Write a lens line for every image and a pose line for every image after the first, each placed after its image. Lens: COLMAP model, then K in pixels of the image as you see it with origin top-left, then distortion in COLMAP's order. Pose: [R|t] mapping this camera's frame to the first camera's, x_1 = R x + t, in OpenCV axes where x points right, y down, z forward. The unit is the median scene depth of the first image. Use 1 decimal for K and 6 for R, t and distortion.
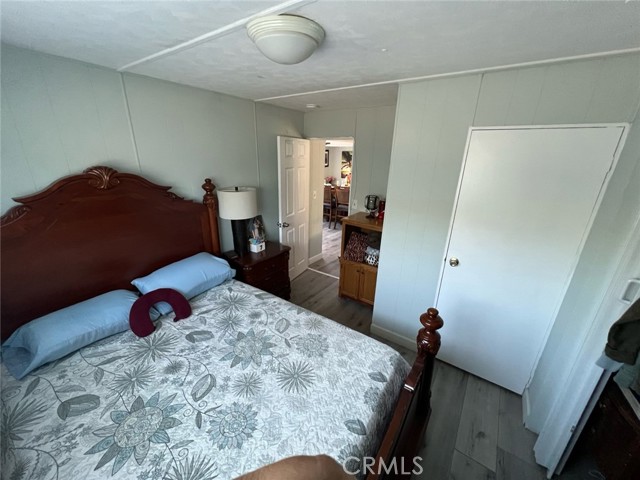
lens RADIAL K [[256.2, 0, 319.6], [0, 256.2, 242.2], [0, 0, 1]] dist [-0.003897, 0.000893]
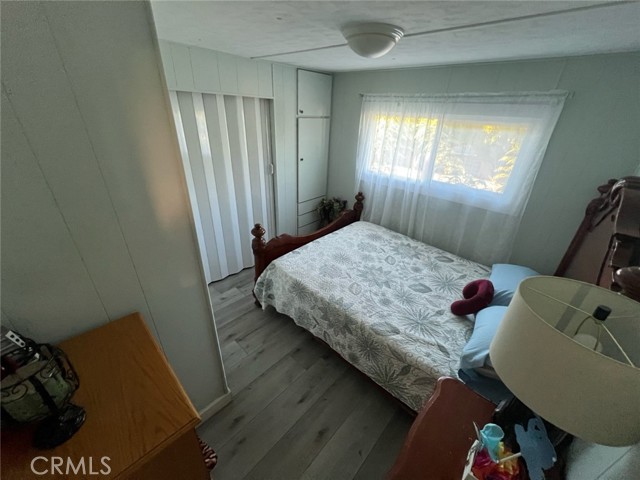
lens RADIAL K [[256.2, 0, 319.3], [0, 256.2, 242.7], [0, 0, 1]] dist [-0.003897, 0.000893]
pose [[-0.989687, -0.118645, 0.080271, -0.066448], [-0.024193, 0.690752, 0.722687, -0.775333], [-0.141191, 0.713292, -0.686498, 2.035214]]
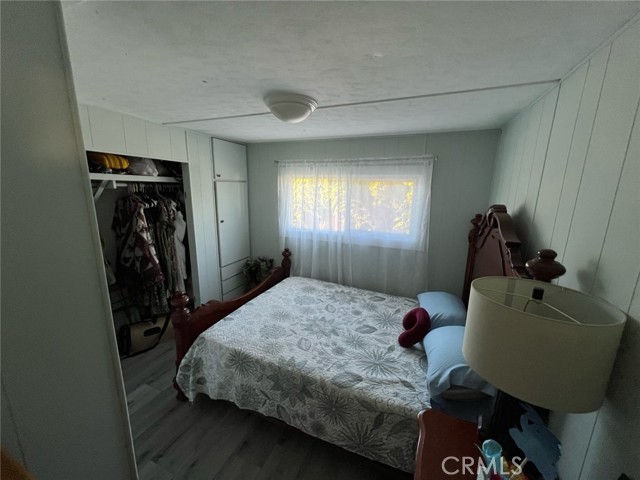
lens RADIAL K [[256.2, 0, 321.1], [0, 256.2, 241.6], [0, 0, 1]] dist [-0.003897, 0.000893]
pose [[-0.972937, -0.002145, -0.231062, 0.035758], [-0.119858, 0.859603, 0.496707, -0.680889], [0.197556, 0.510959, -0.836596, 2.050010]]
